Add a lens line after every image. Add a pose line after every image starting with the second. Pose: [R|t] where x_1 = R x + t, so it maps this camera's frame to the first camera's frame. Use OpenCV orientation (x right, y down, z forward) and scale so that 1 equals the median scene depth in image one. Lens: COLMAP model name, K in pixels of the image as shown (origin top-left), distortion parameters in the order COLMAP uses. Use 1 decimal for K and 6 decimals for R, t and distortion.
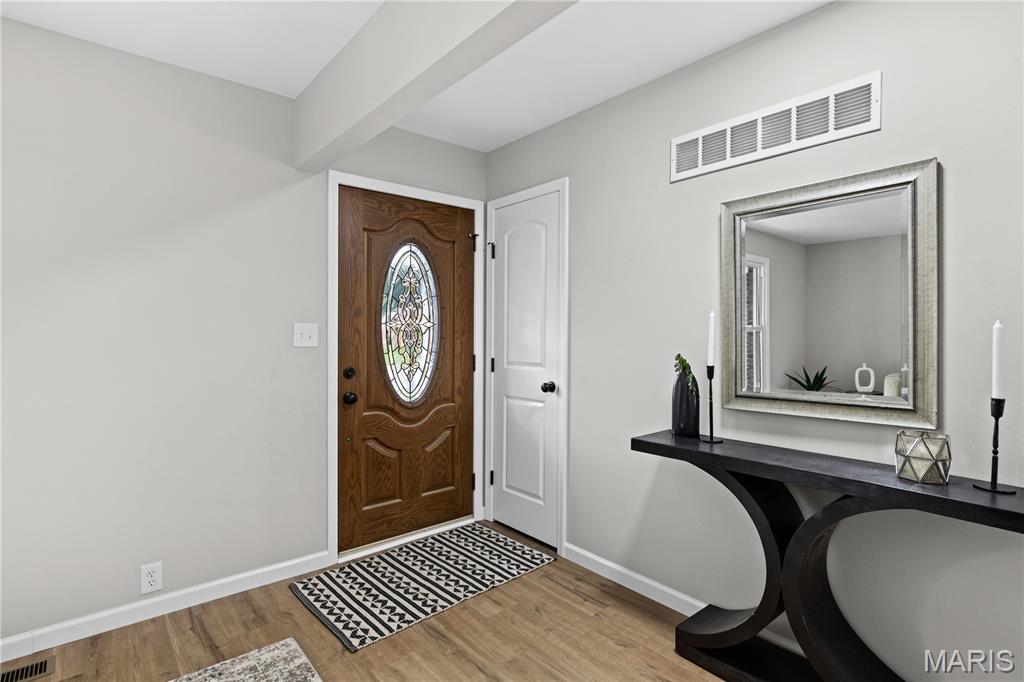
lens RADIAL K [[528.3, 0, 511.2], [0, 528.3, 340.6], [0, 0, 1]] dist [0.013132, 0.000405]
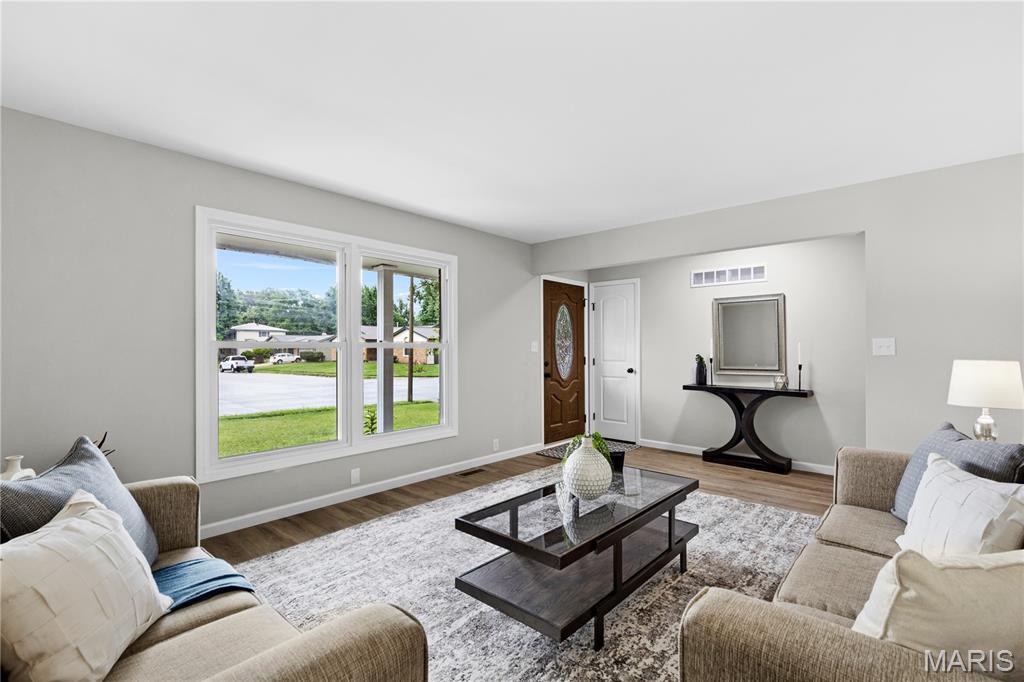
lens RADIAL K [[469.5, 0, 512.9], [0, 469.5, 342.1], [0, 0, 1]] dist [0.003375, 0.000247]
pose [[0.991650, 0.002621, 0.128931, -0.713386], [0.000934, 0.999621, -0.027506, 0.022913], [-0.128954, 0.027397, 0.991272, -0.956174]]
